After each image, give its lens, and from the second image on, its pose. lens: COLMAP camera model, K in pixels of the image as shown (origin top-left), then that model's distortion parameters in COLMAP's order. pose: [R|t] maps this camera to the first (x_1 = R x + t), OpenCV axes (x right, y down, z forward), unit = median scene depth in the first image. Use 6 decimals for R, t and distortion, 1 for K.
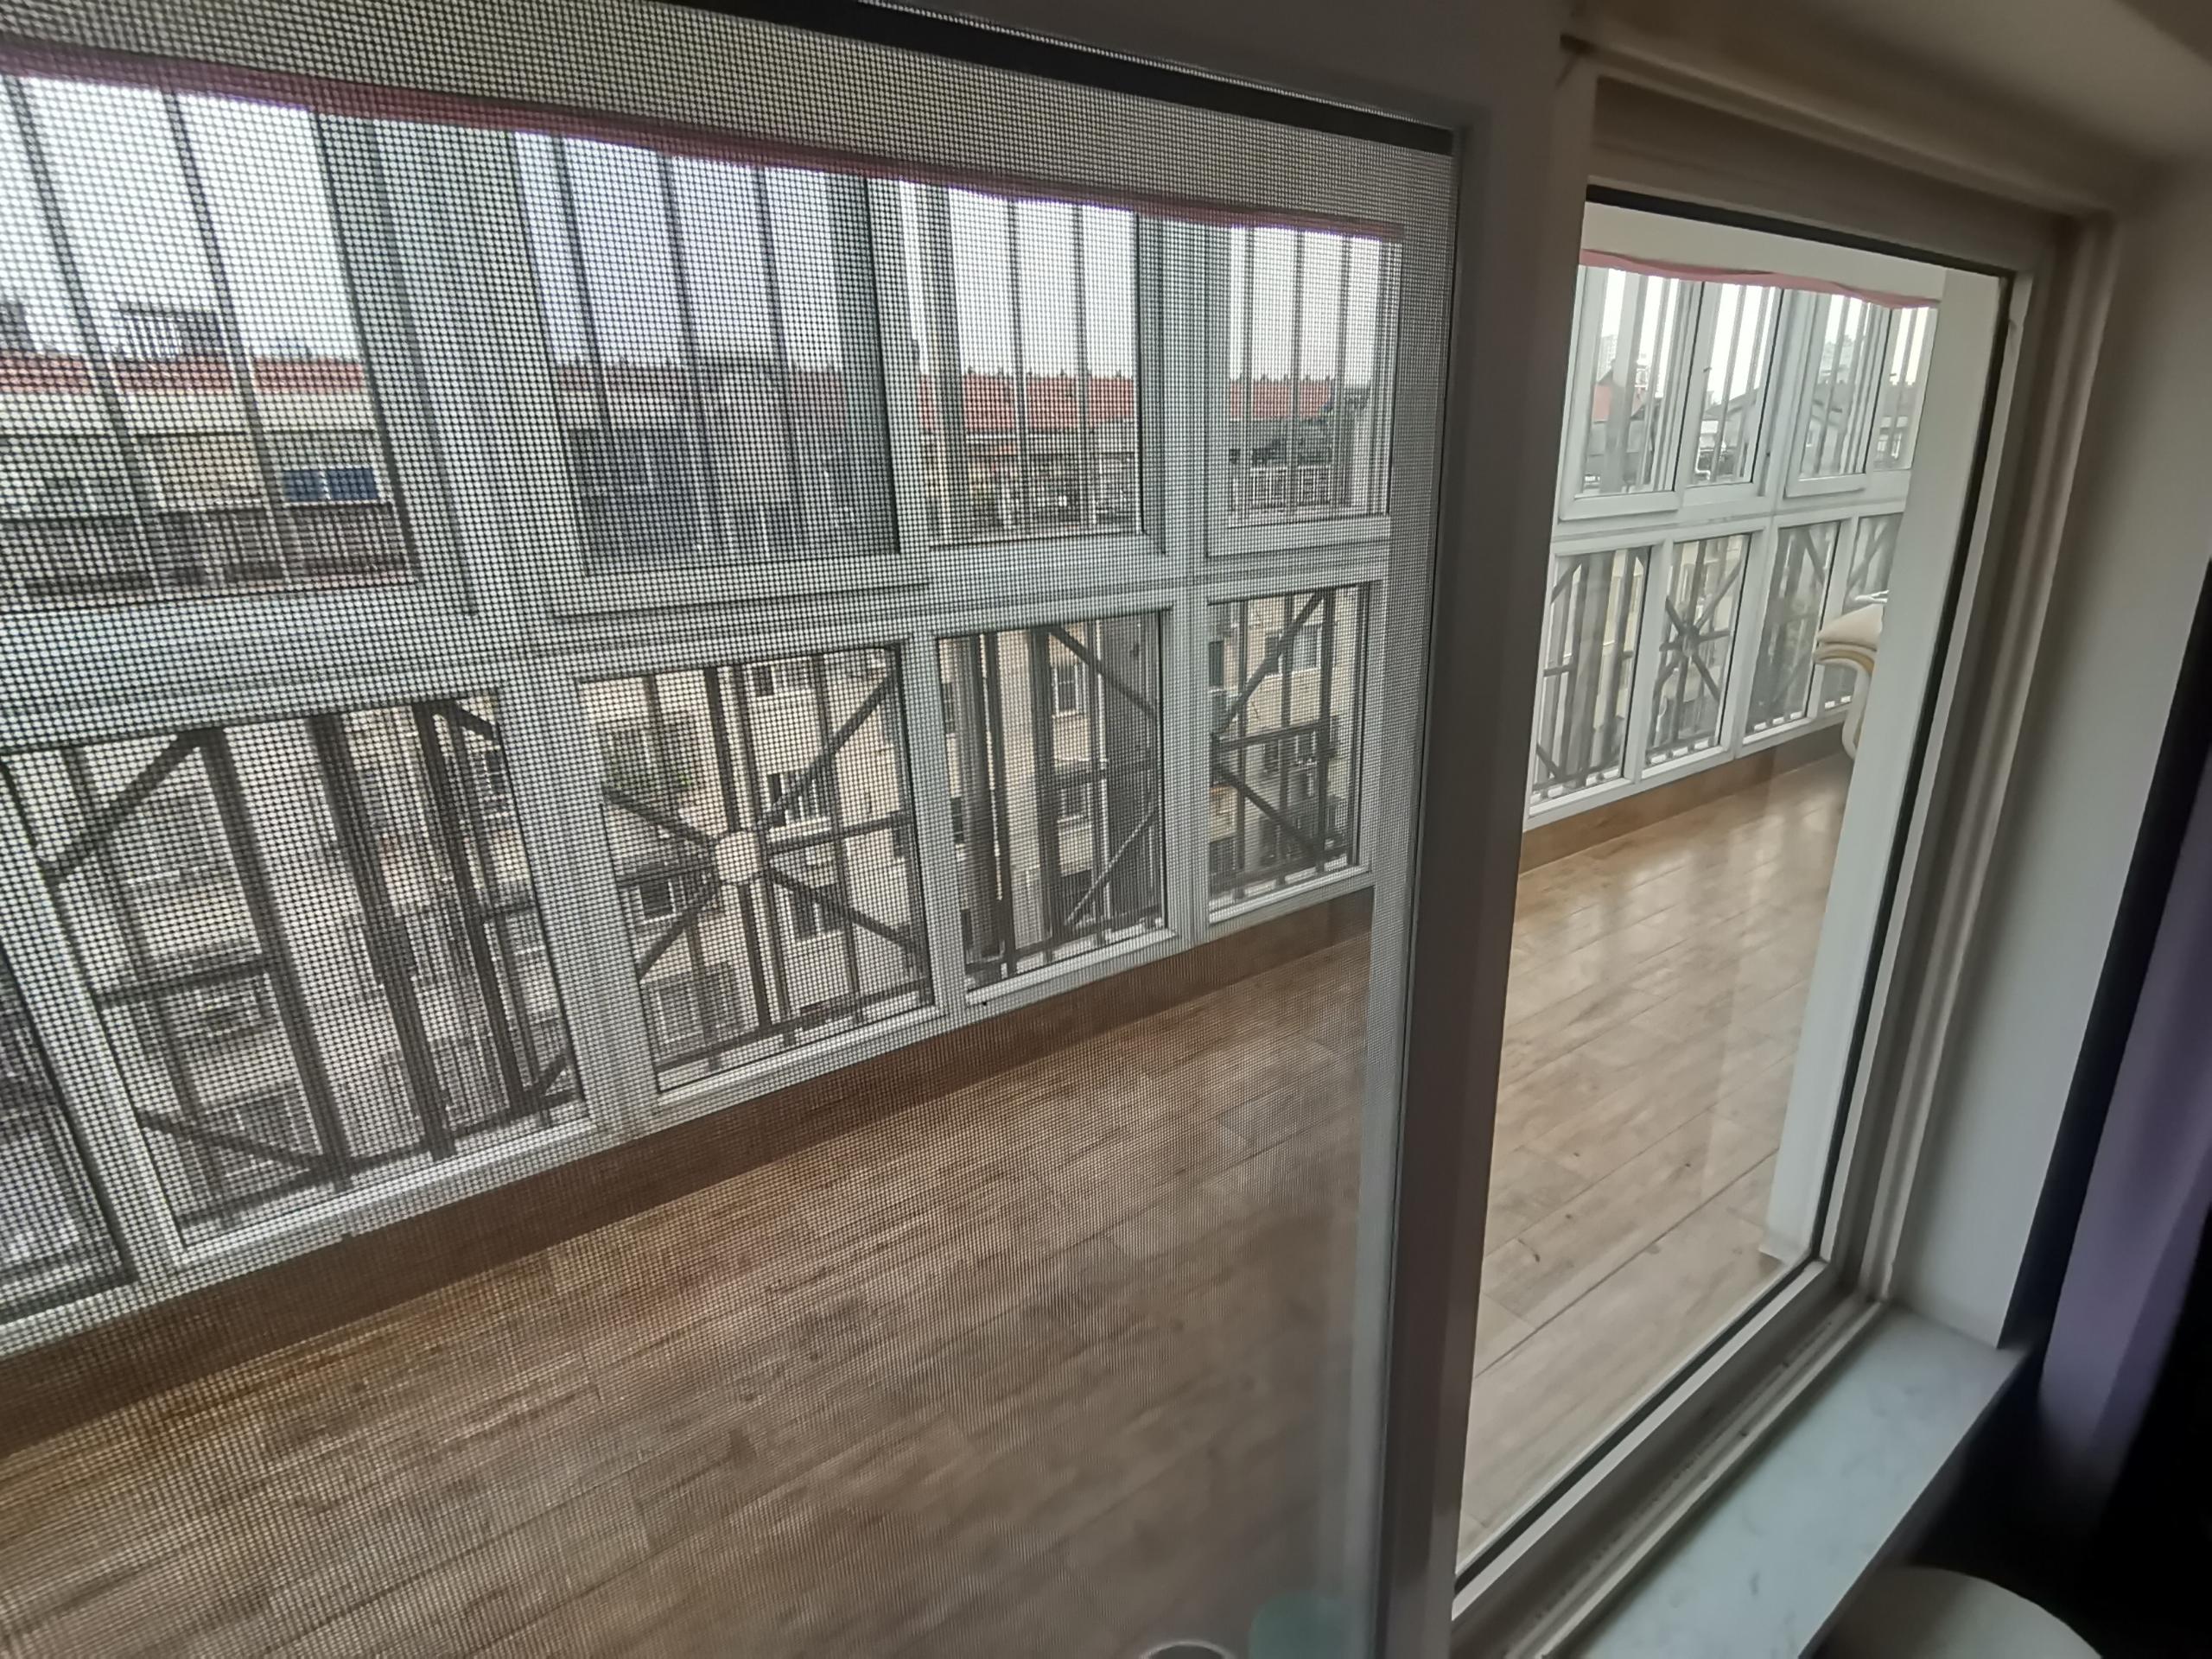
lens RADIAL K [[1093.4, 0, 1098.8], [0, 1093.4, 830.1], [0, 0, 1]] dist [-0.003425, -0.002242]
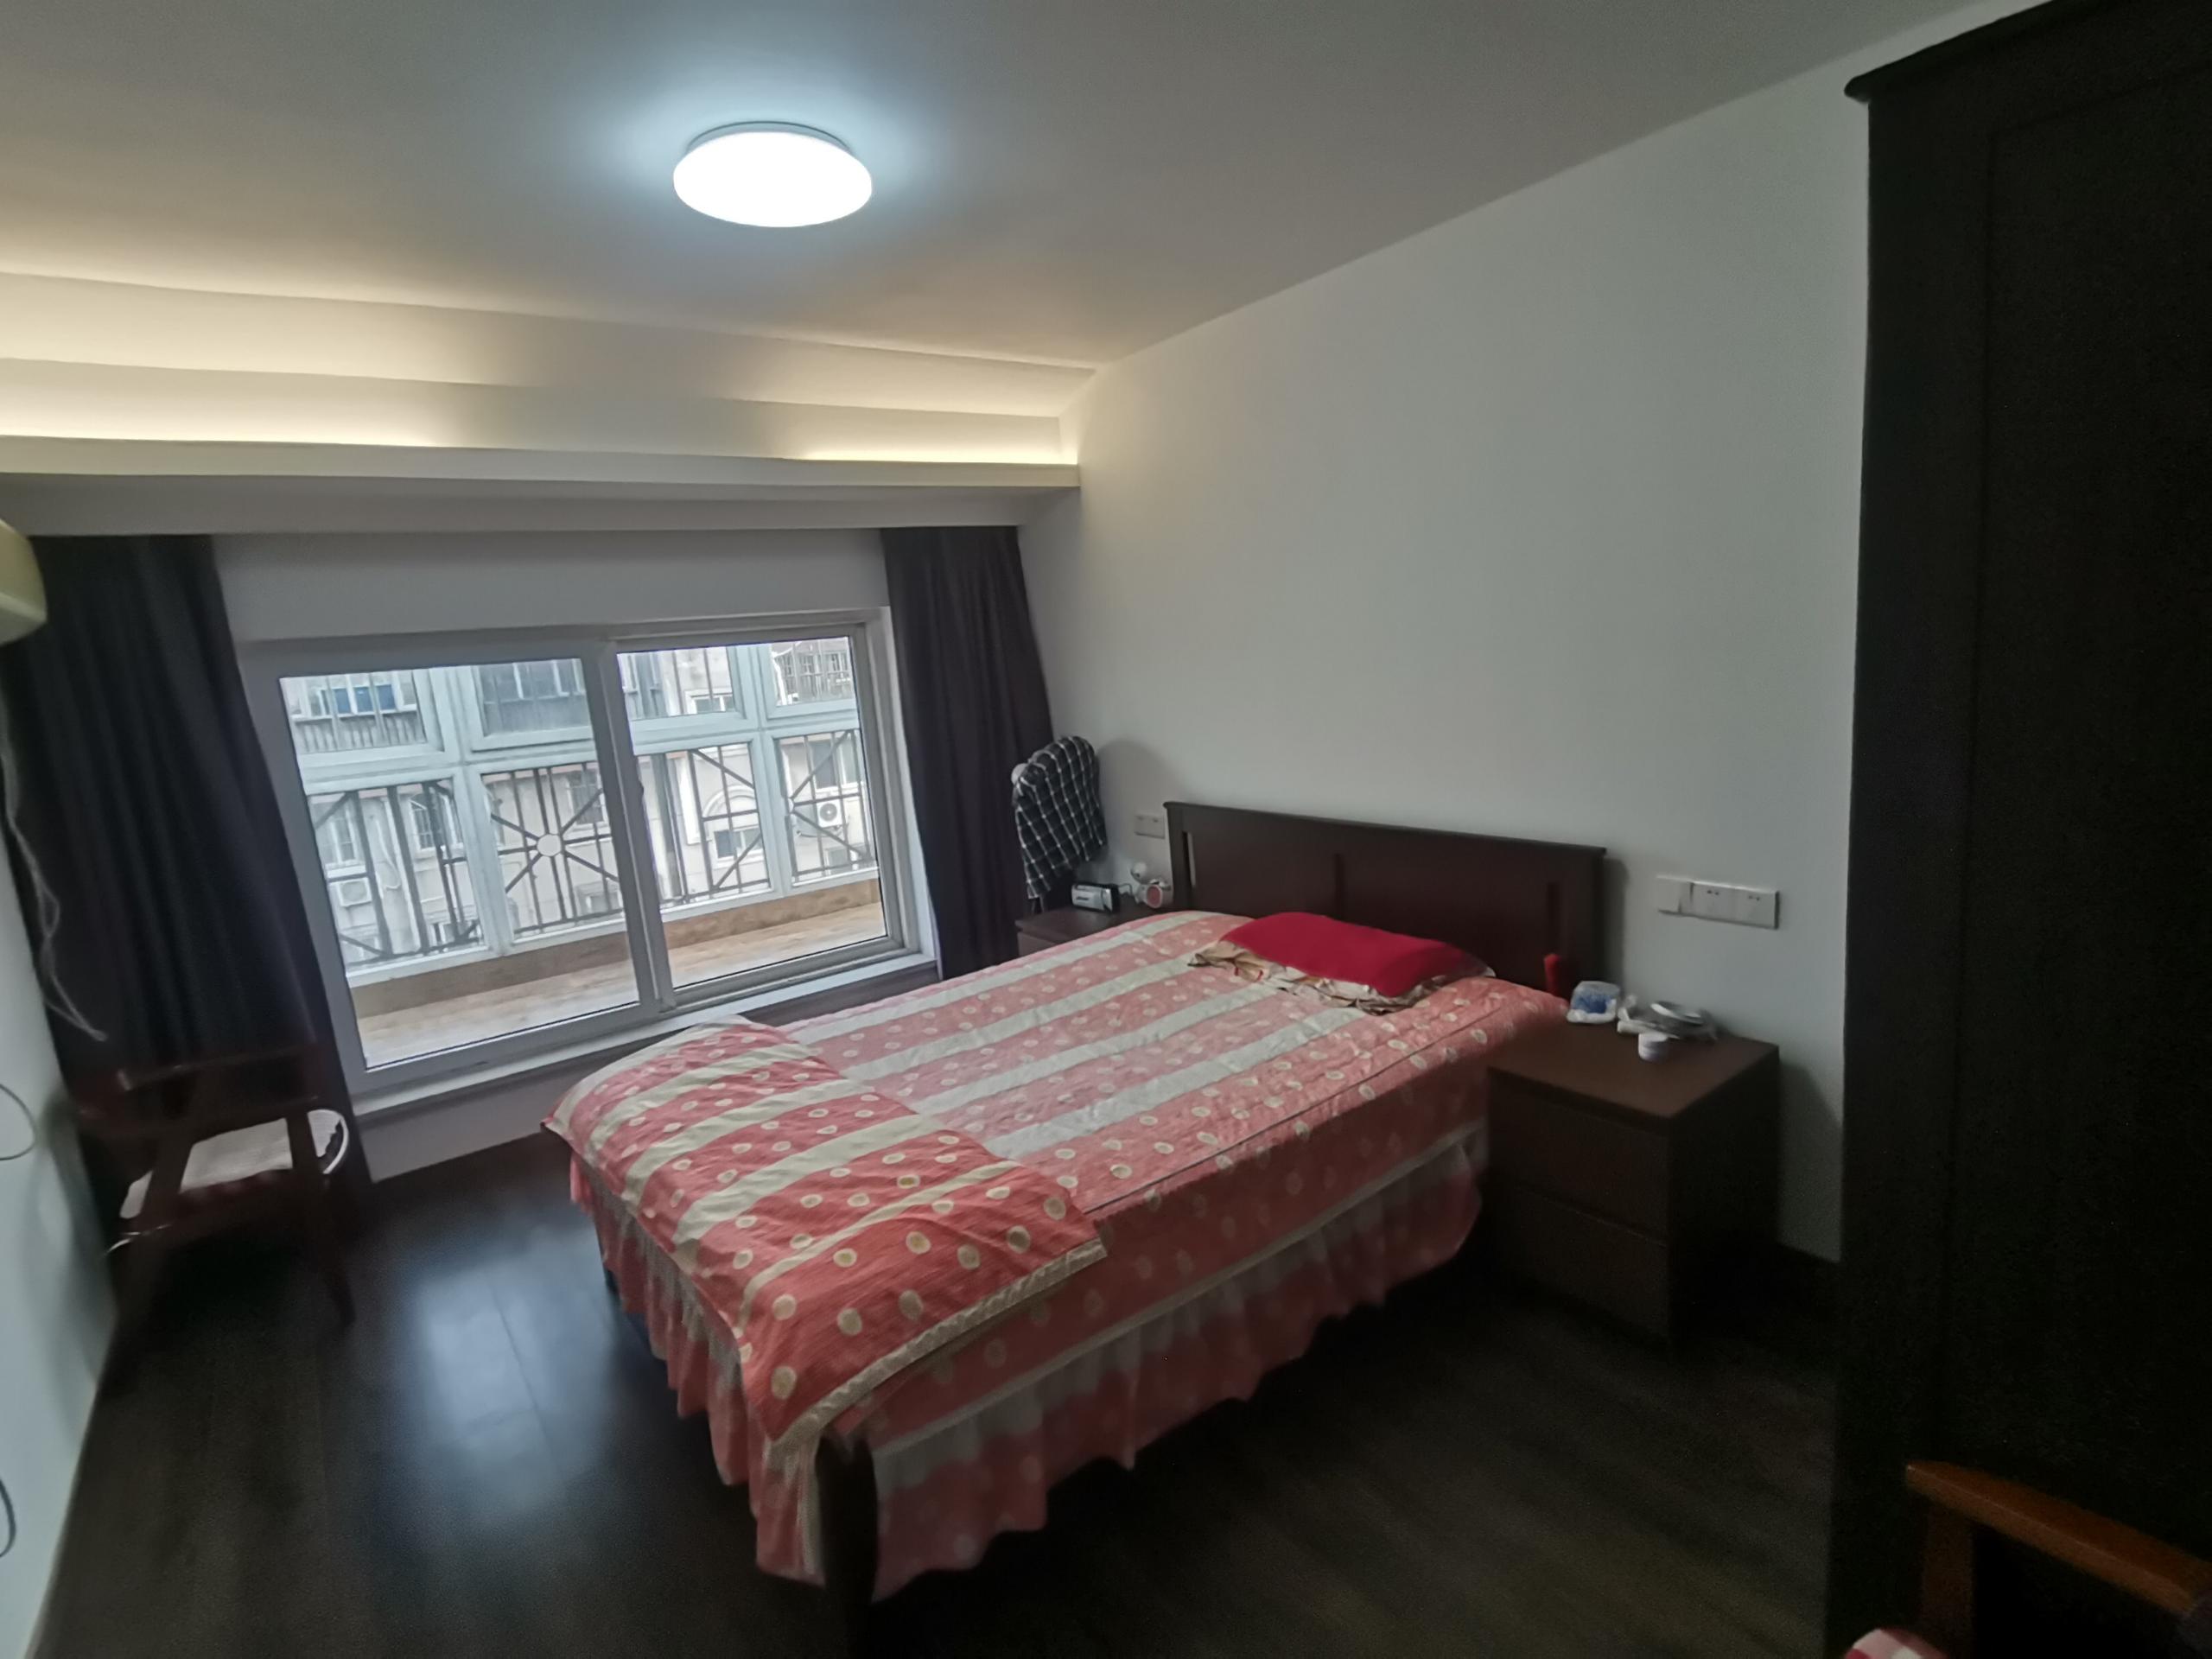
lens RADIAL K [[1093.4, 0, 1112.7], [0, 1093.4, 835.7], [0, 0, 1]] dist [-0.003425, -0.002242]
pose [[0.998500, -0.054463, 0.005659, 0.978252], [0.054708, 0.987947, -0.144805, 0.452080], [0.002296, 0.144898, 0.989444, -1.530025]]
